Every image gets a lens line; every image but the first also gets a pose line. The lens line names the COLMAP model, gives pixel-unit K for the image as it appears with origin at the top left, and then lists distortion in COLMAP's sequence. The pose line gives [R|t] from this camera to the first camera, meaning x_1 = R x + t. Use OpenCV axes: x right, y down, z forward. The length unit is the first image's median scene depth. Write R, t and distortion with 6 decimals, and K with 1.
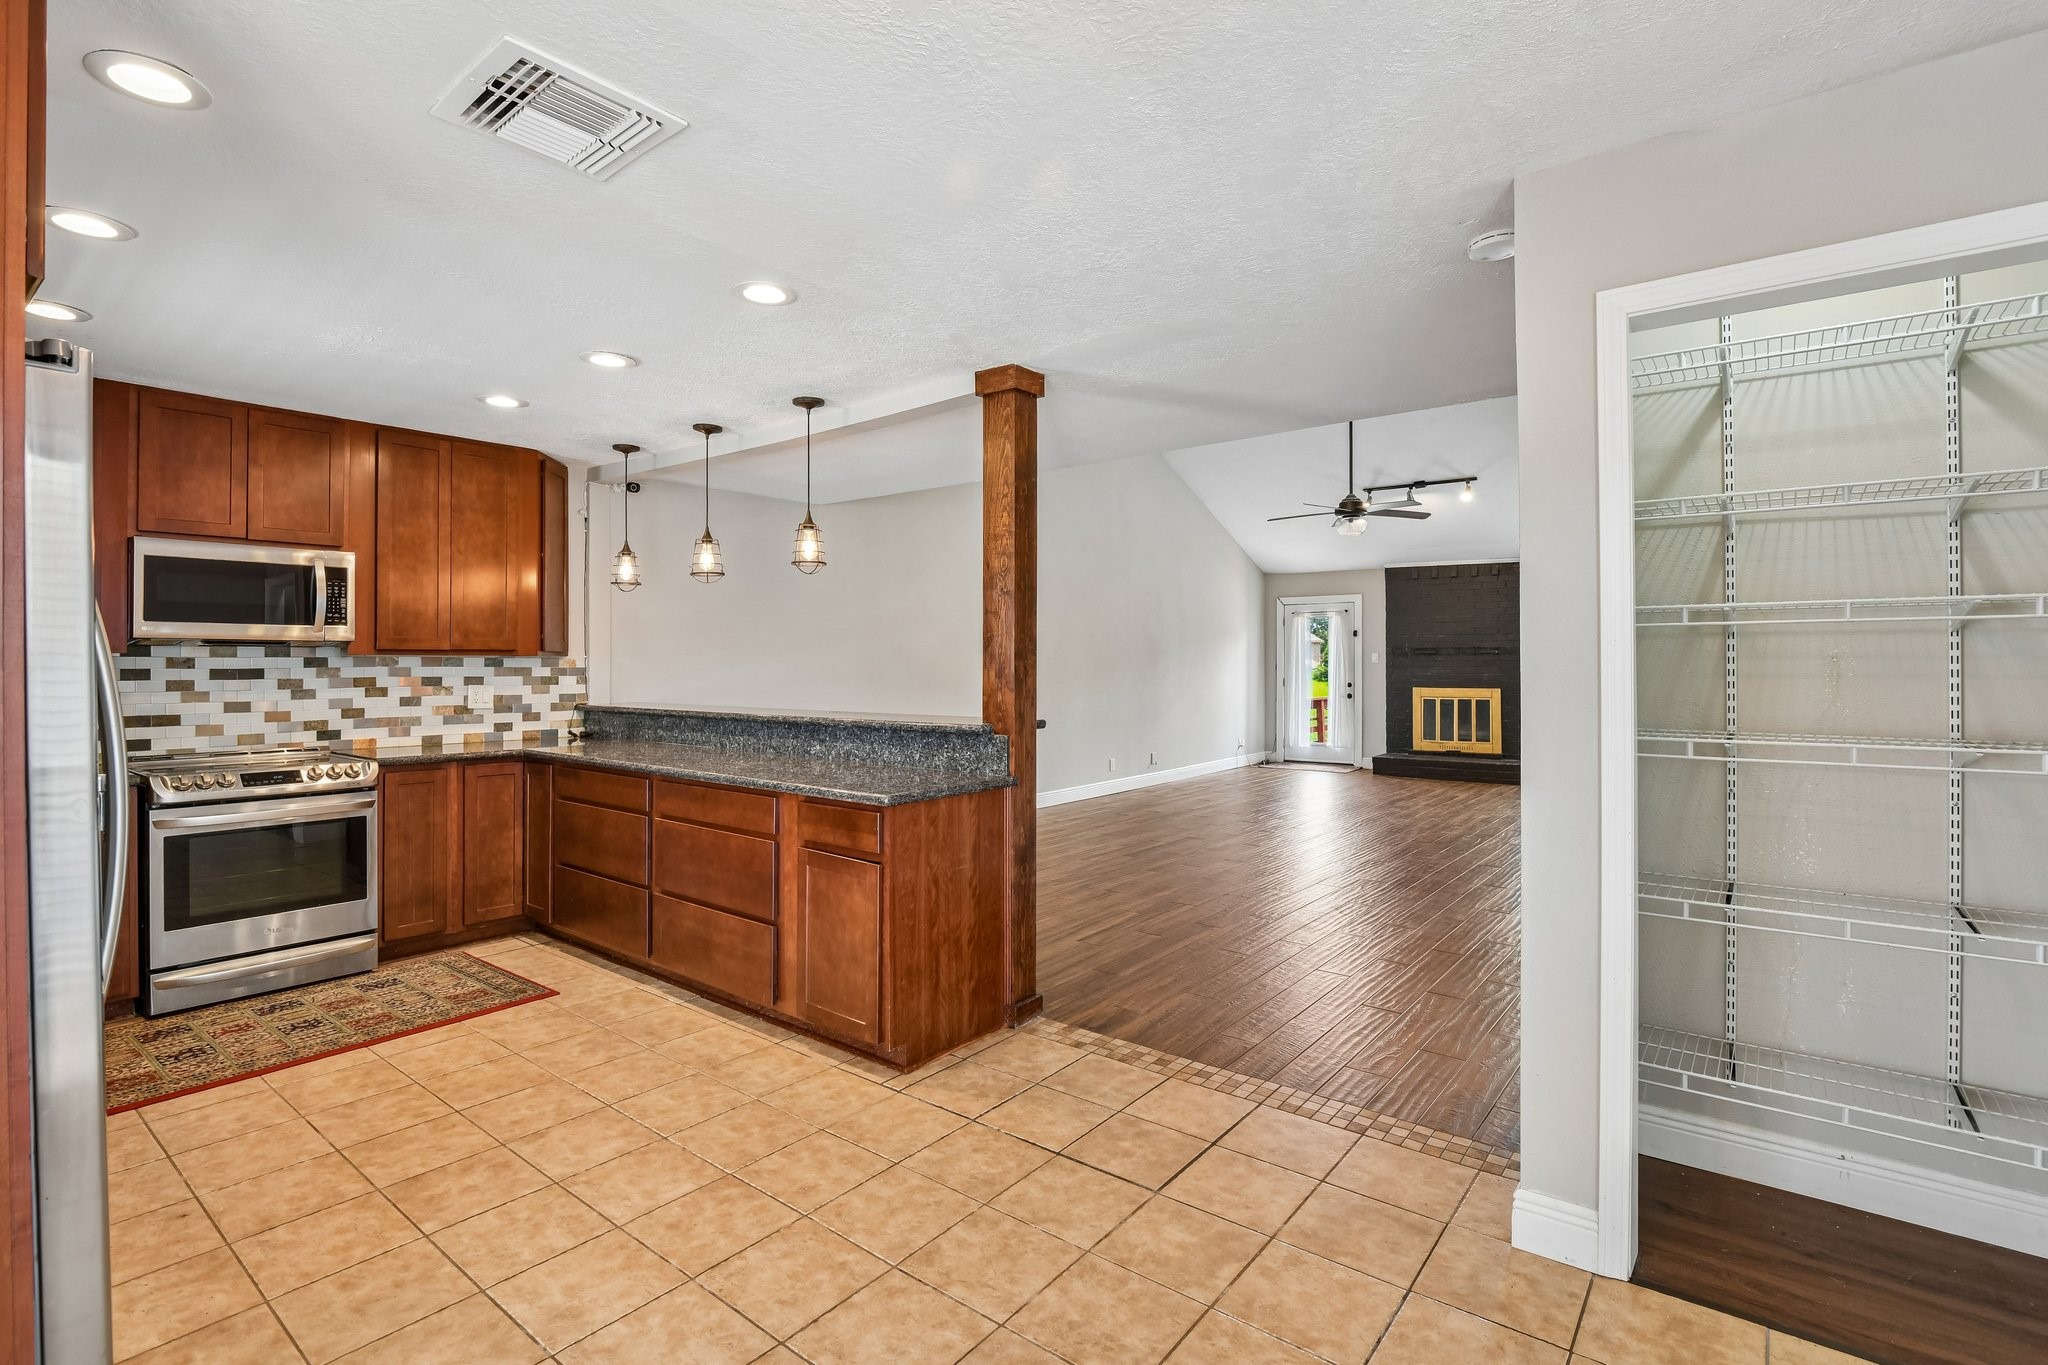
lens RADIAL K [[944.0, 0, 1016.2], [0, 944.0, 654.2], [0, 0, 1]] dist [-0.022798, -0.003291]
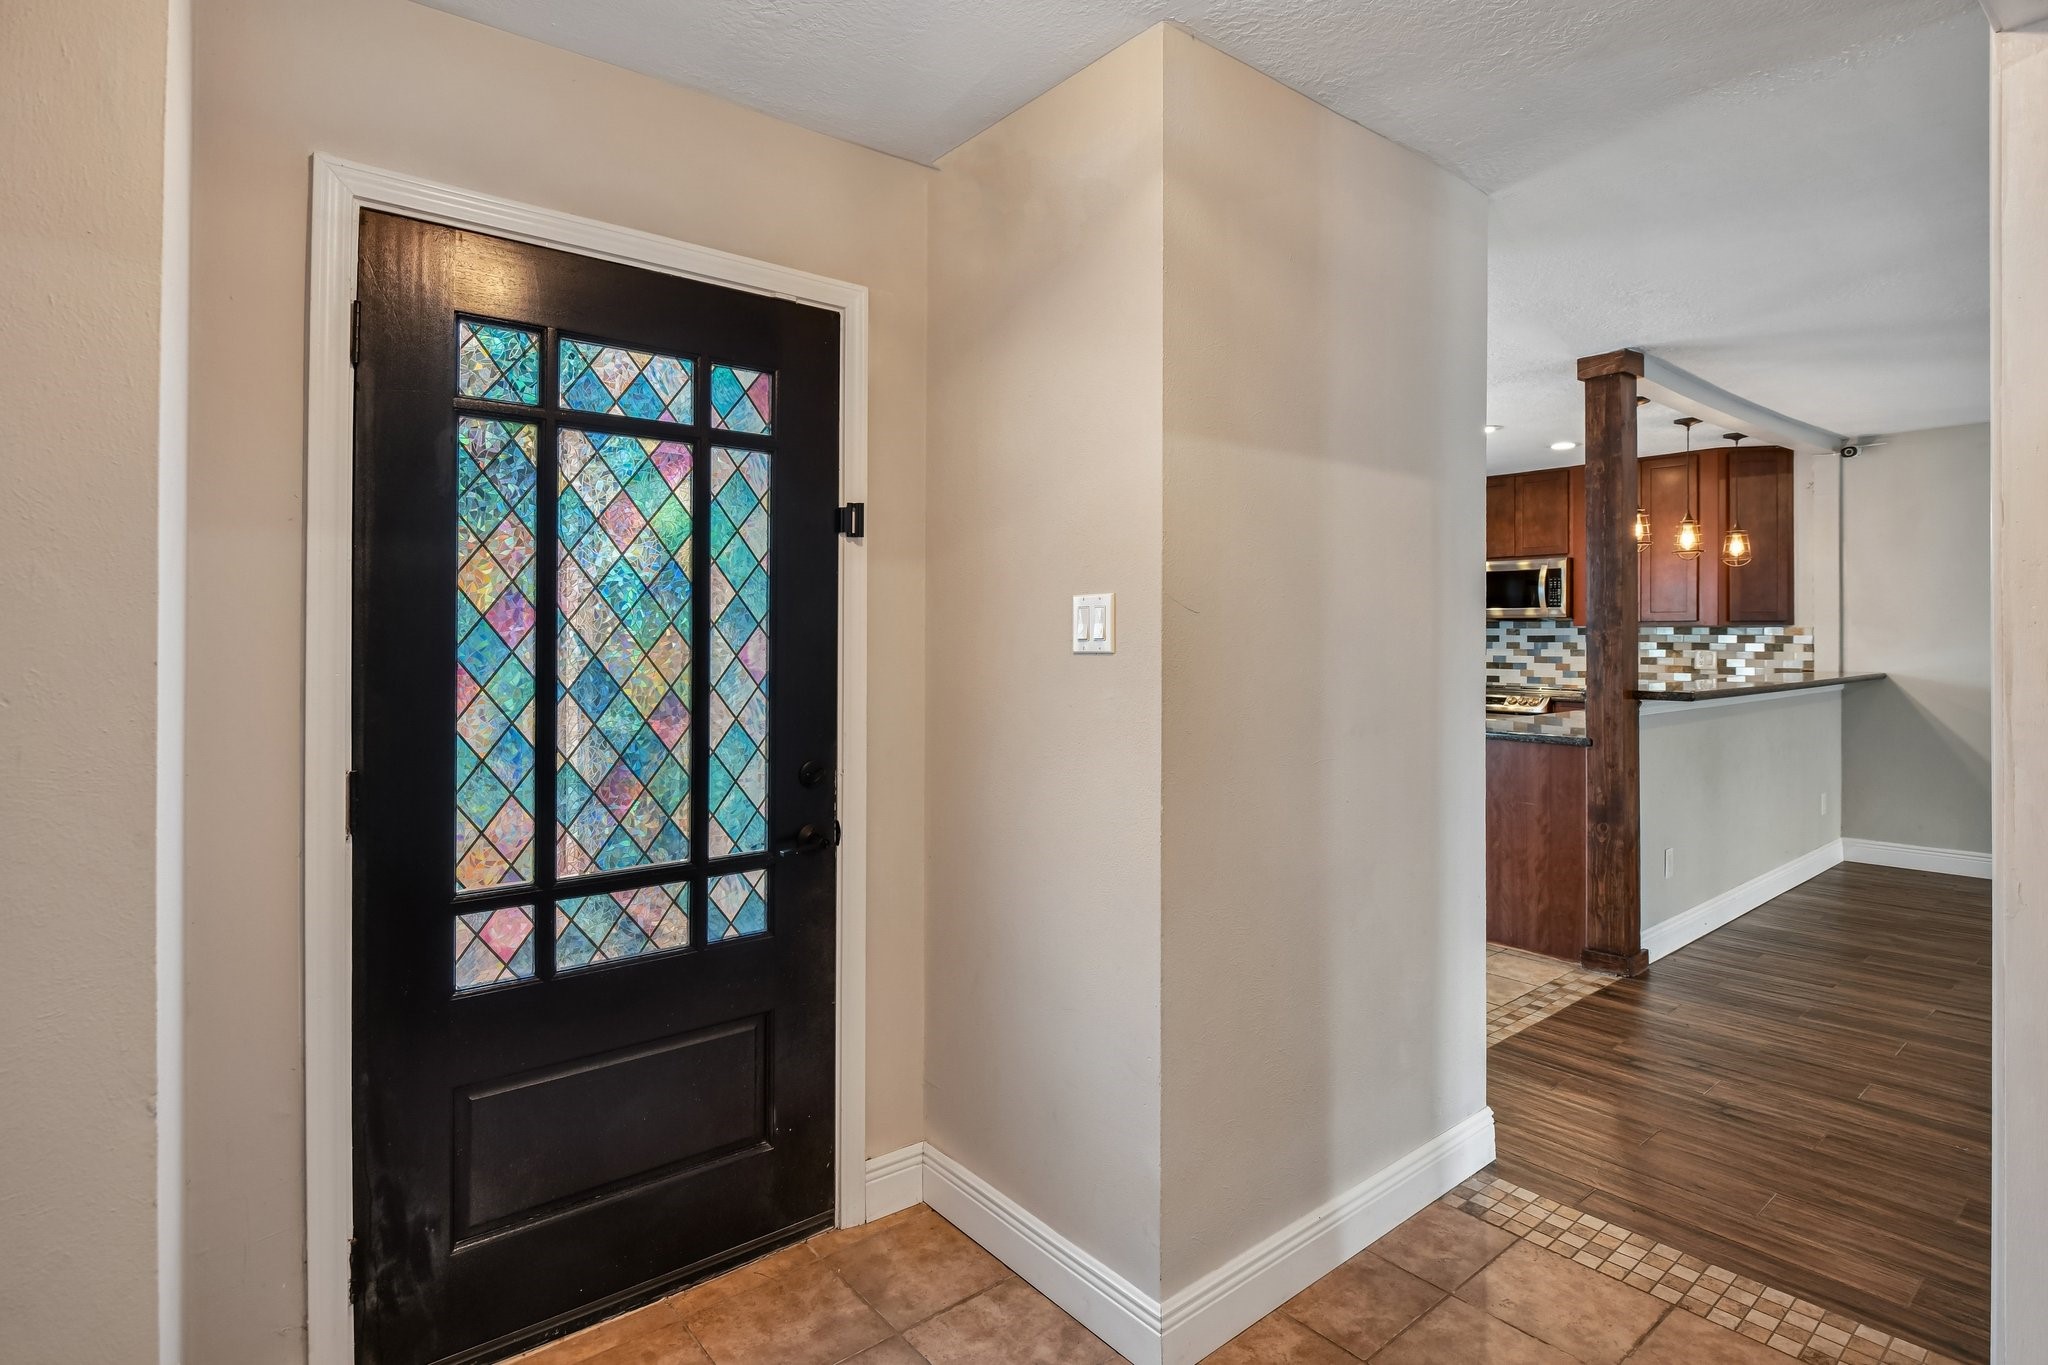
lens RADIAL K [[1016.5, 0, 1050.2], [0, 1016.5, 648.5], [0, 0, 1]] dist [0.004564, -0.001741]
pose [[-0.192189, 0.017178, -0.981208, 0.966287], [0.011845, 0.999815, 0.015183, 0.001367], [0.981286, -0.008704, -0.192357, 0.476372]]
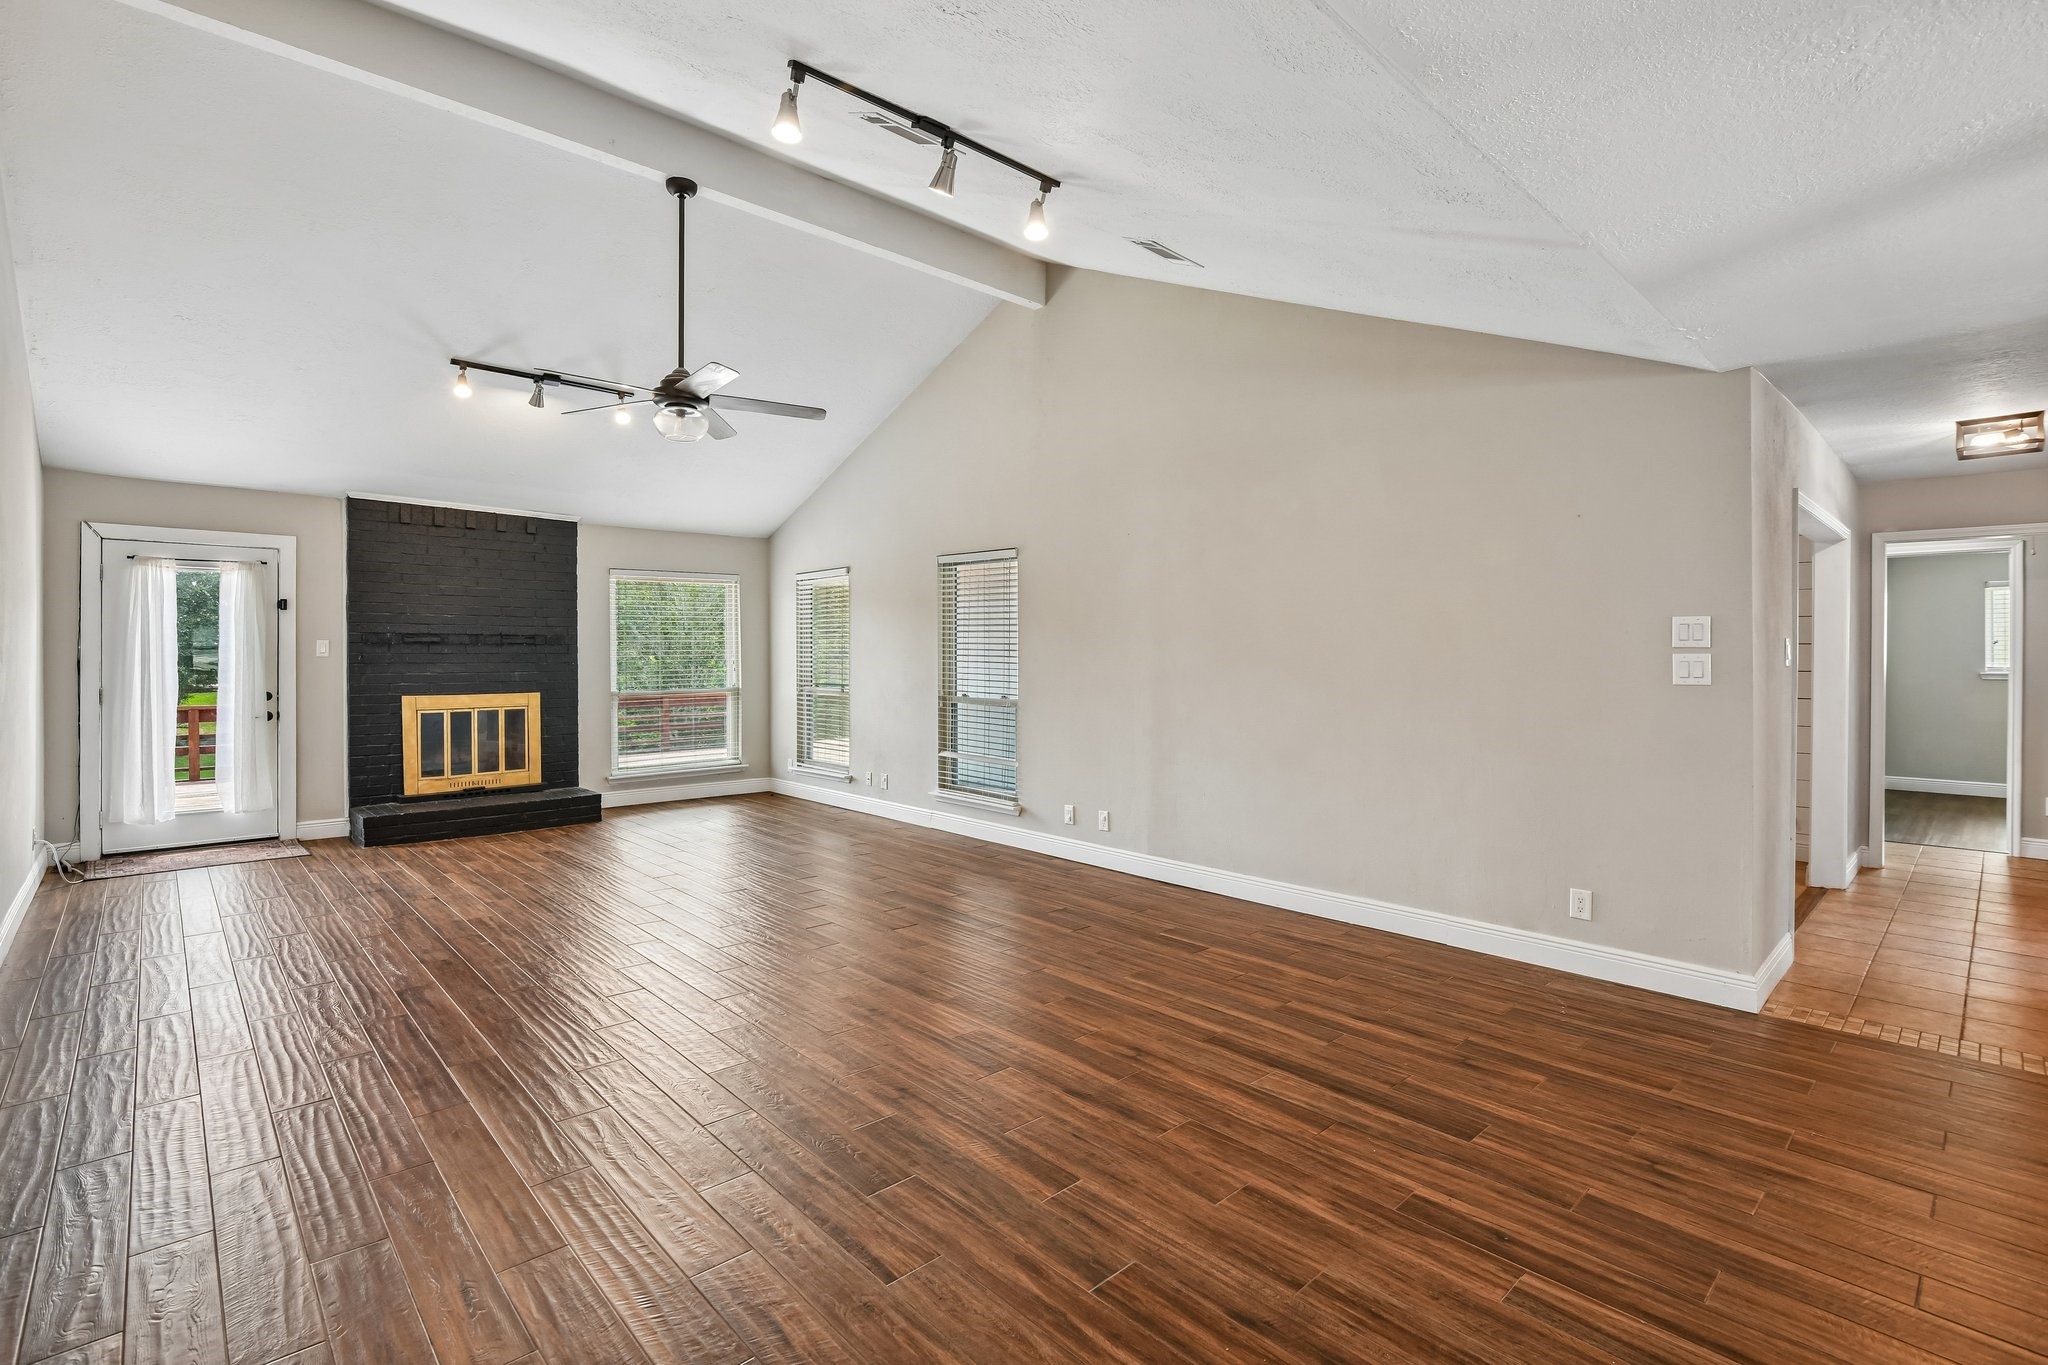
lens RADIAL K [[928.5, 0, 1005.1], [0, 928.5, 657.8], [0, 0, 1]] dist [-0.000356, -0.003485]
pose [[0.141483, -0.002125, 0.989938, -0.335296], [-0.010535, 0.999938, 0.003652, 0.008492], [-0.989885, -0.010946, 0.141452, 1.293834]]
